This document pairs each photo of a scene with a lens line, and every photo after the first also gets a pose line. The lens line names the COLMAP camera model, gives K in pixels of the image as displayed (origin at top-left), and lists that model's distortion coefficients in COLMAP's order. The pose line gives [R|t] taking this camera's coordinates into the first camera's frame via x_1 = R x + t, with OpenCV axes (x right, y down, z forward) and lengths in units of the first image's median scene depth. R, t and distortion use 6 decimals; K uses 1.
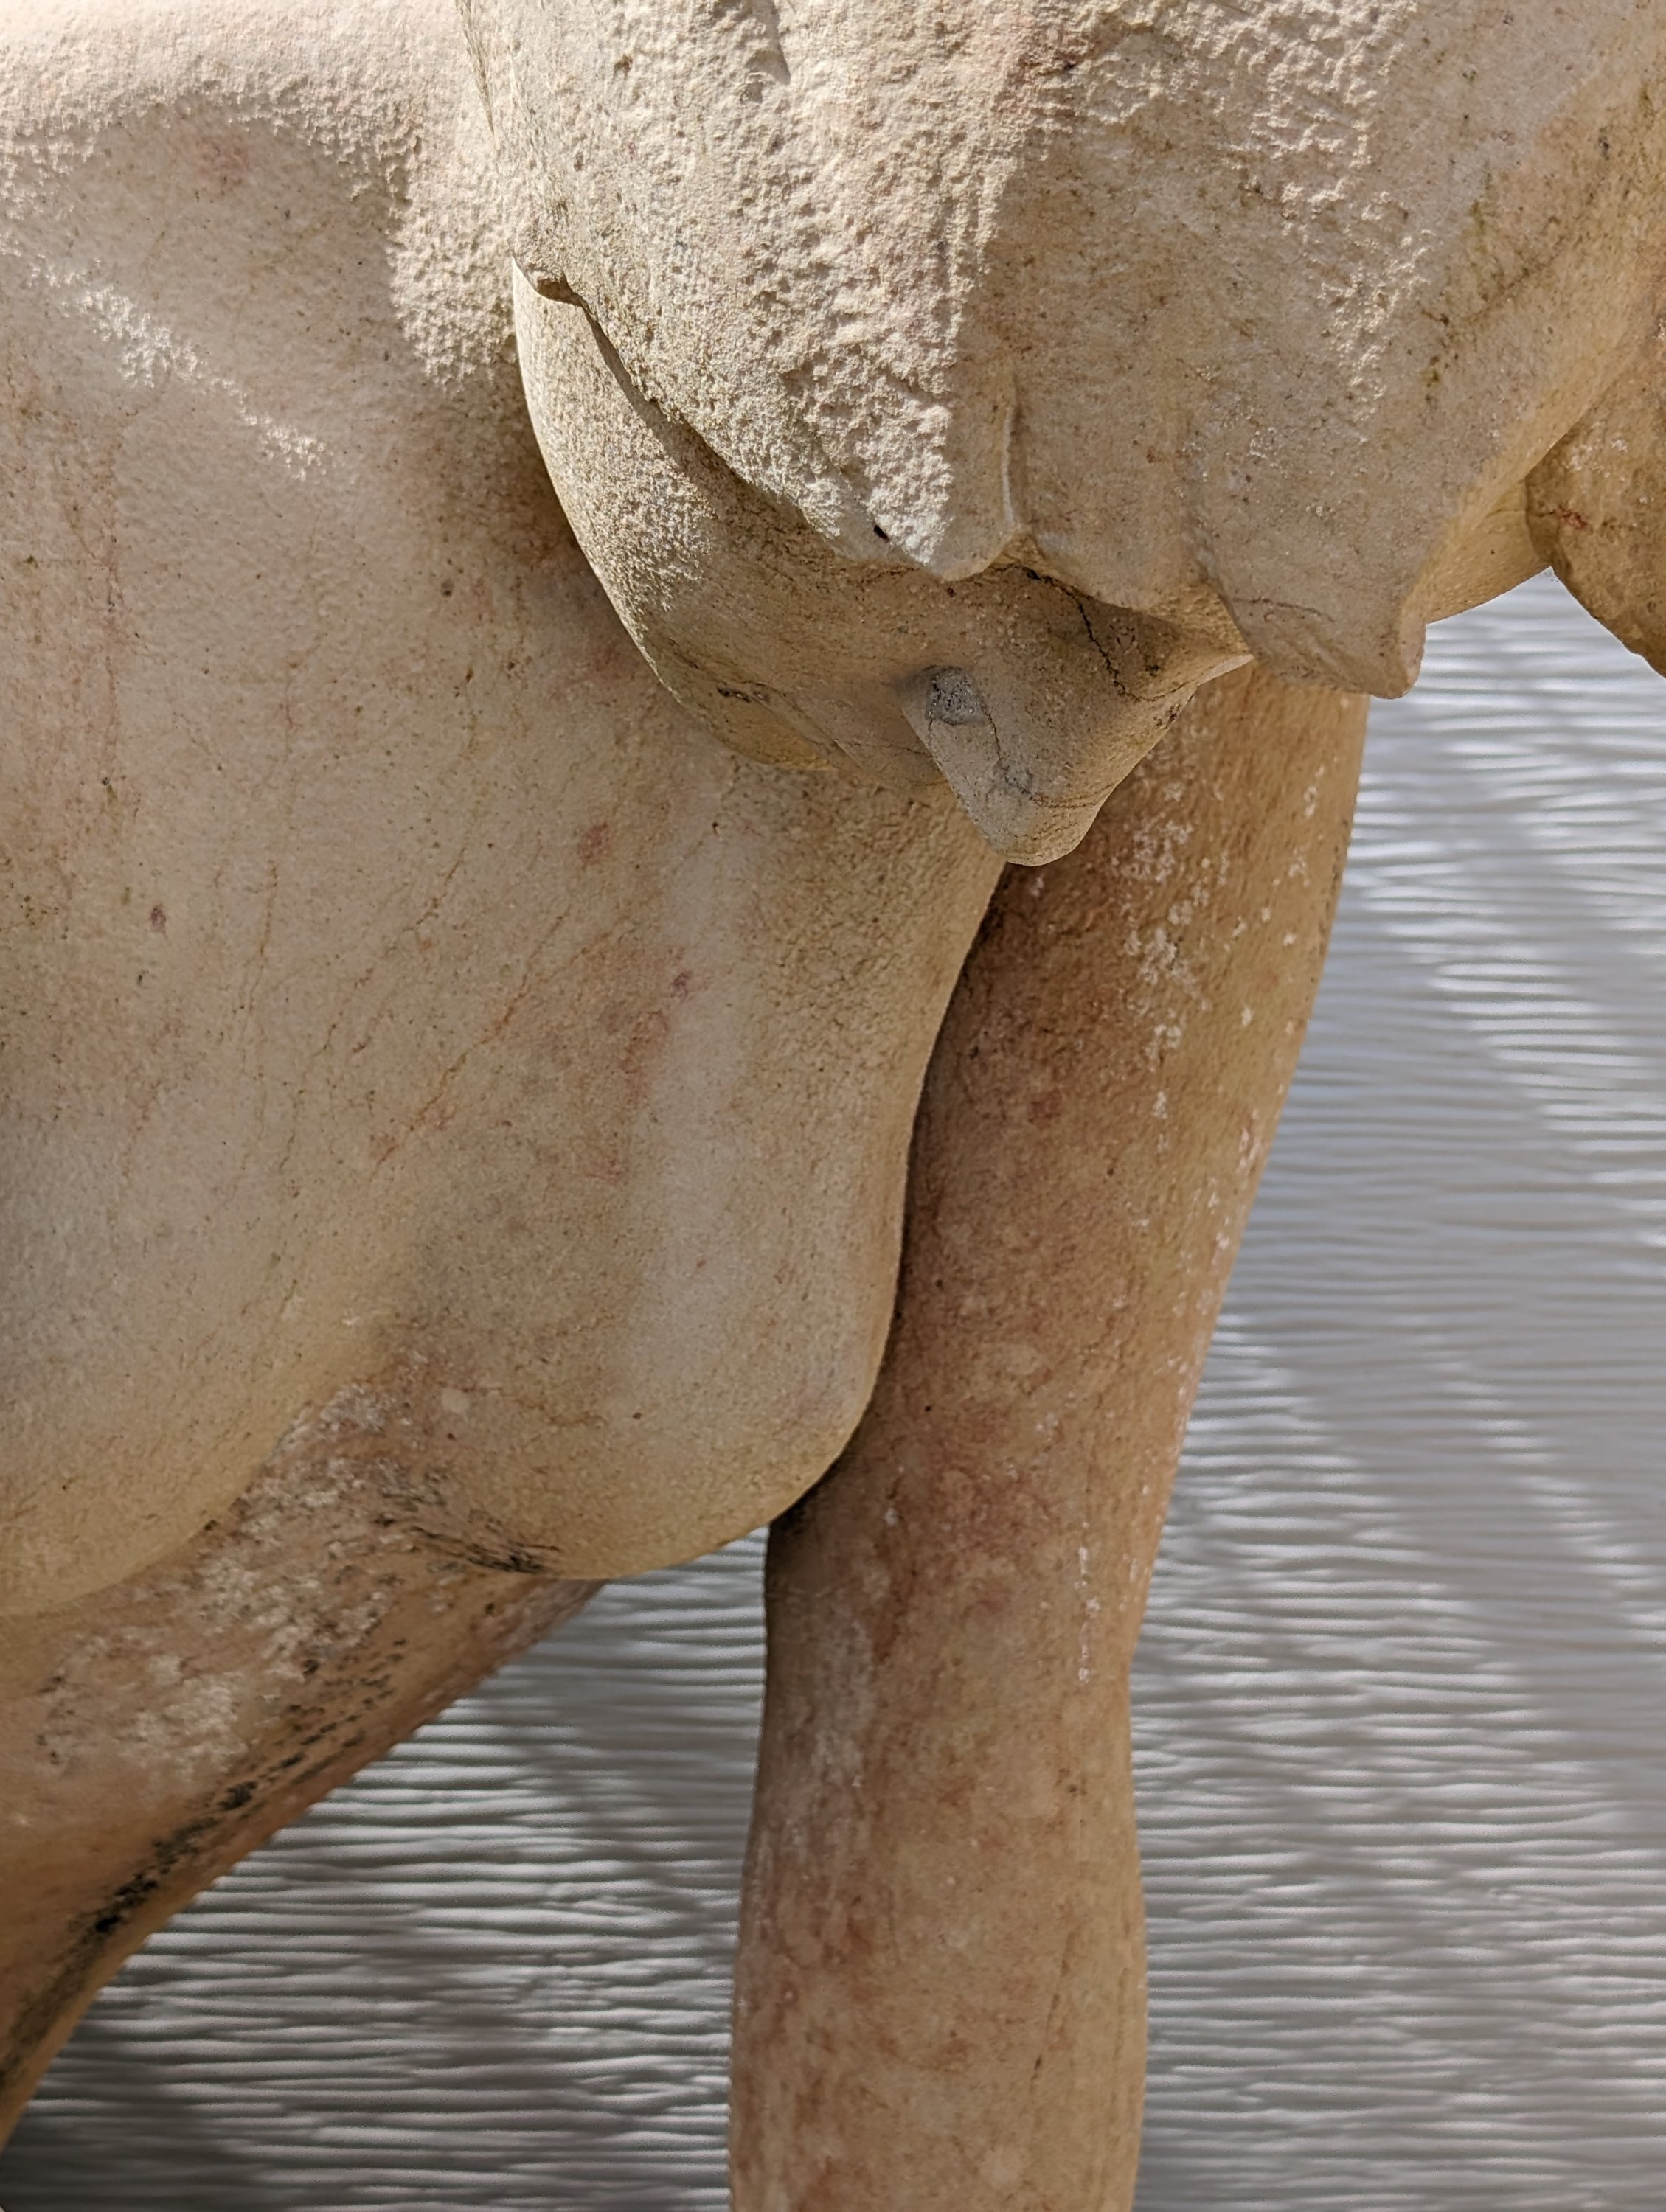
lens RADIAL K [[4047.8, 0, 890.0], [0, 4047.8, 1106.1], [0, 0, 1]] dist [0.292326, -1.291285]
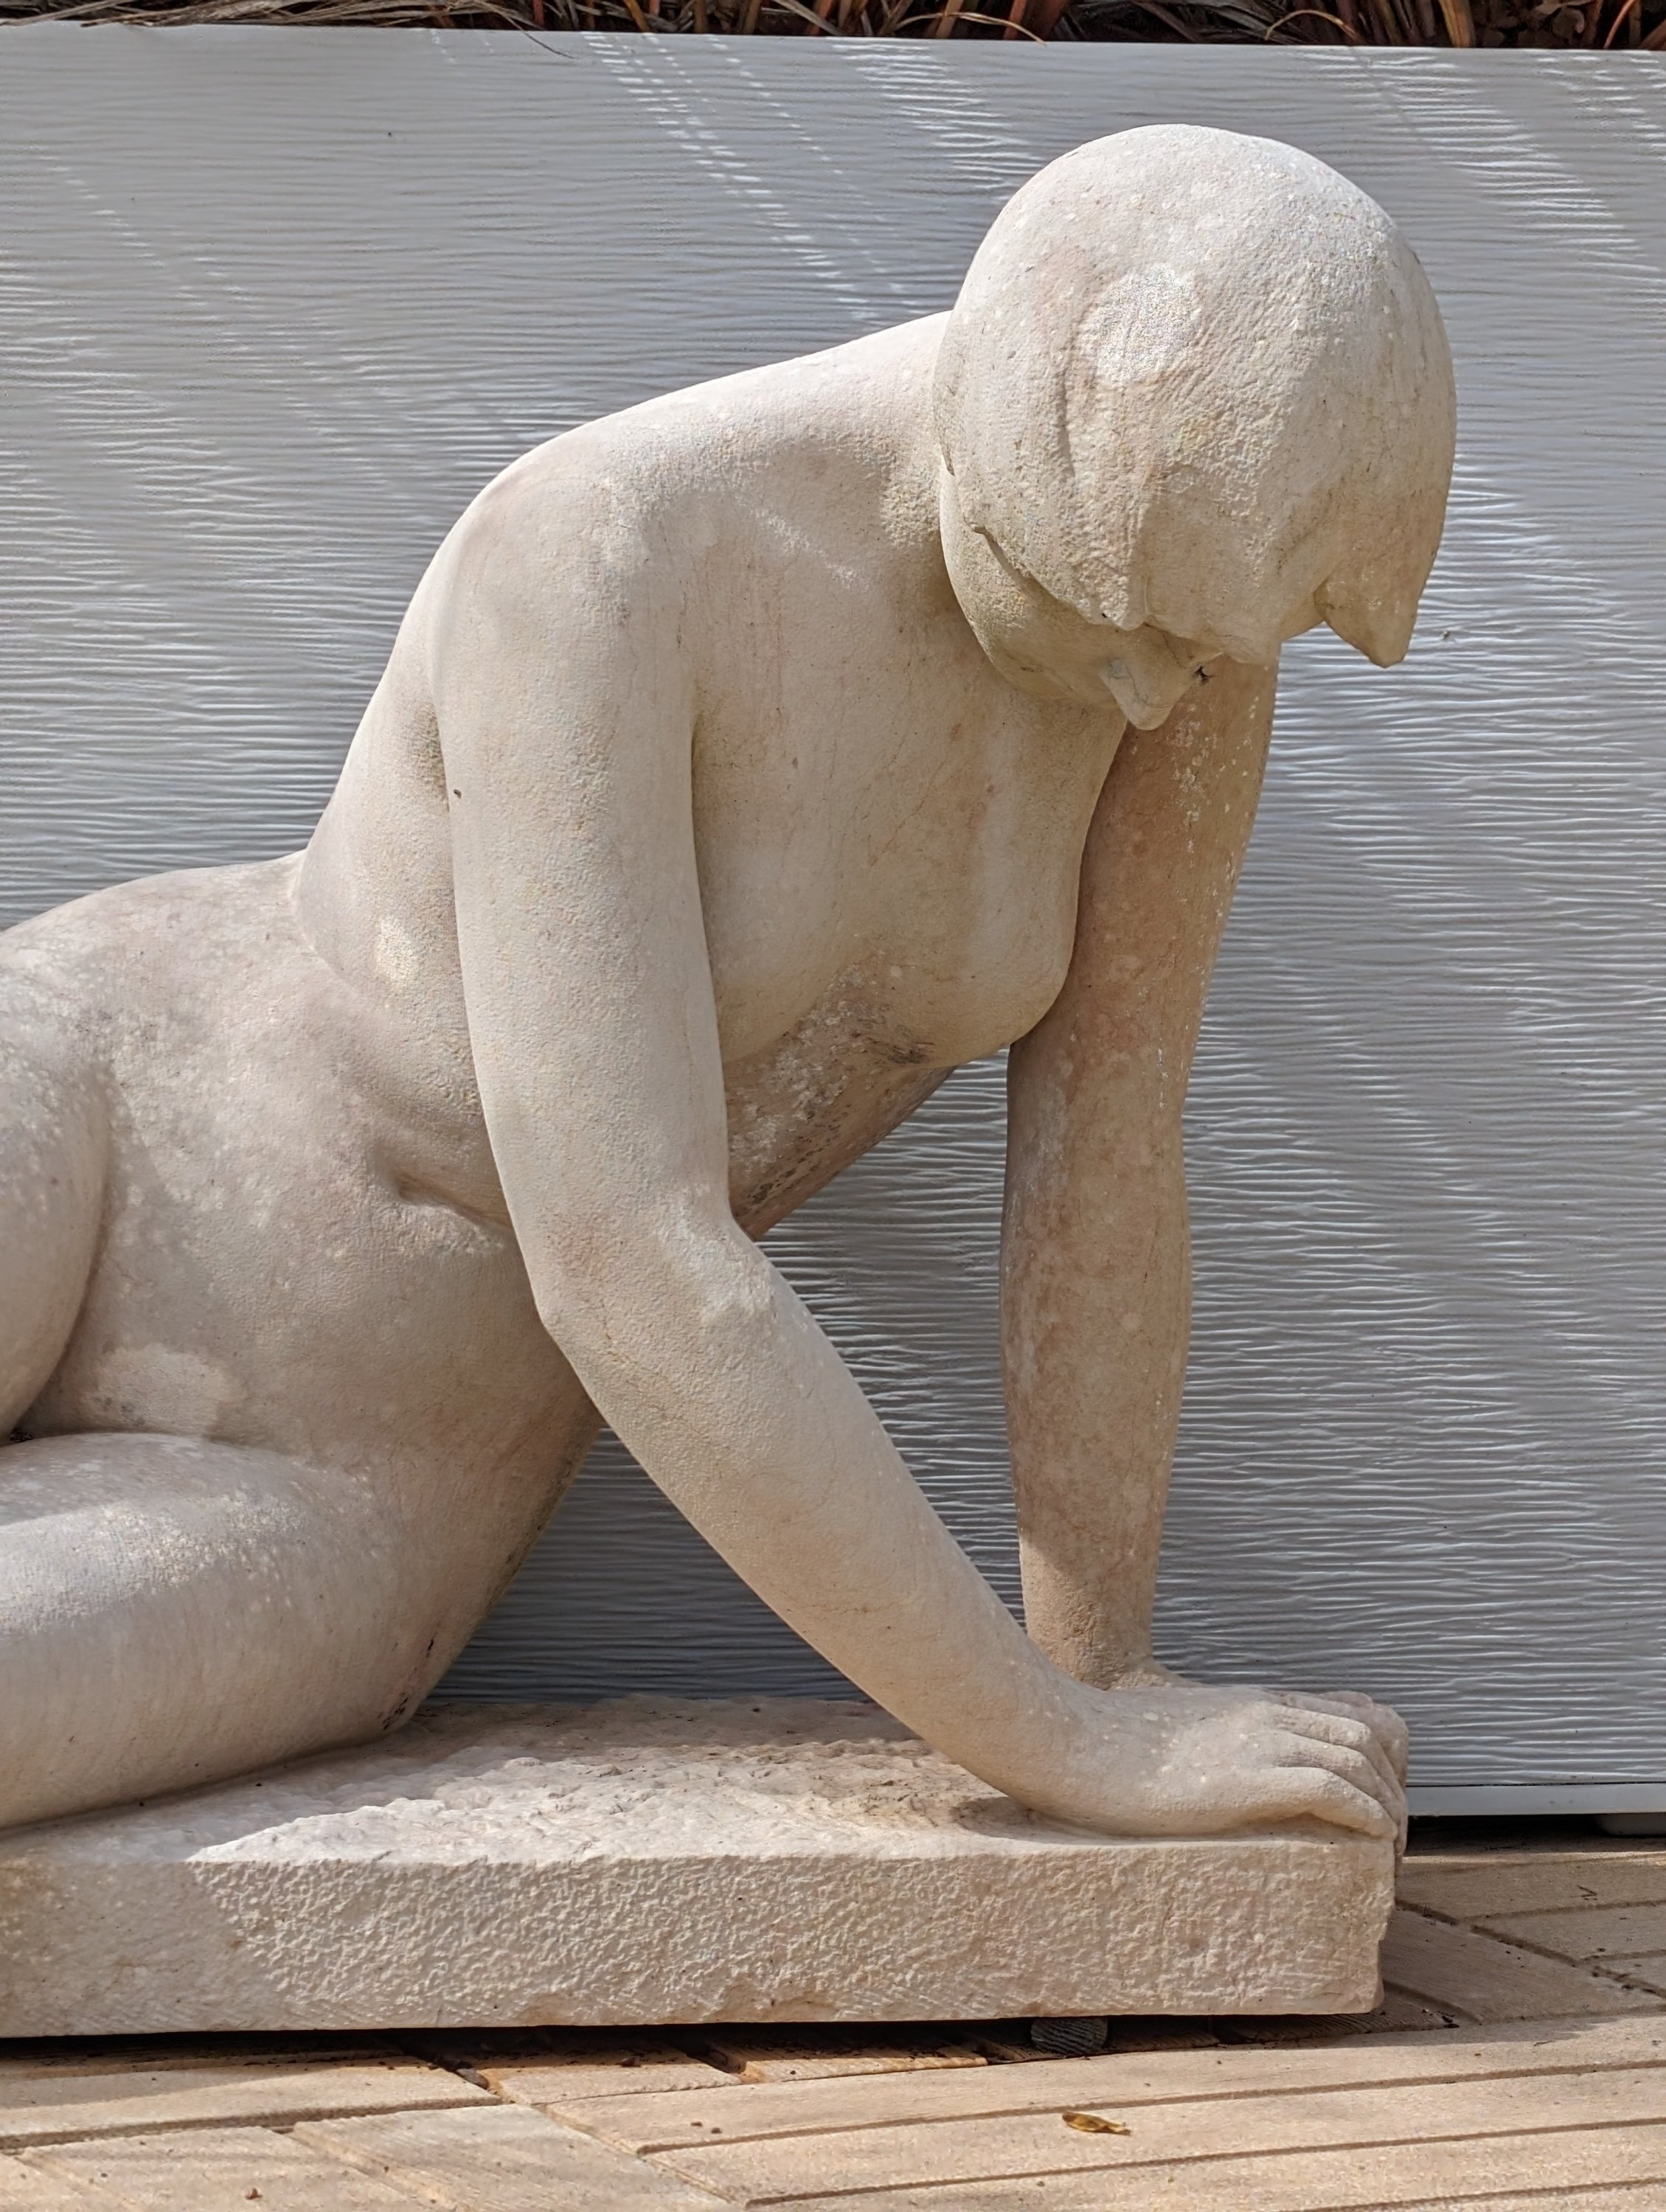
lens RADIAL K [[8002.7, 0, 1042.7], [0, 8002.7, 1283.5], [0, 0, 1]] dist [0.249067, -3.962834]
pose [[0.997533, -0.024663, 0.065723, -0.364343], [0.026221, 0.999393, -0.022957, 0.397582], [-0.065117, 0.024624, 0.997574, -3.986452]]
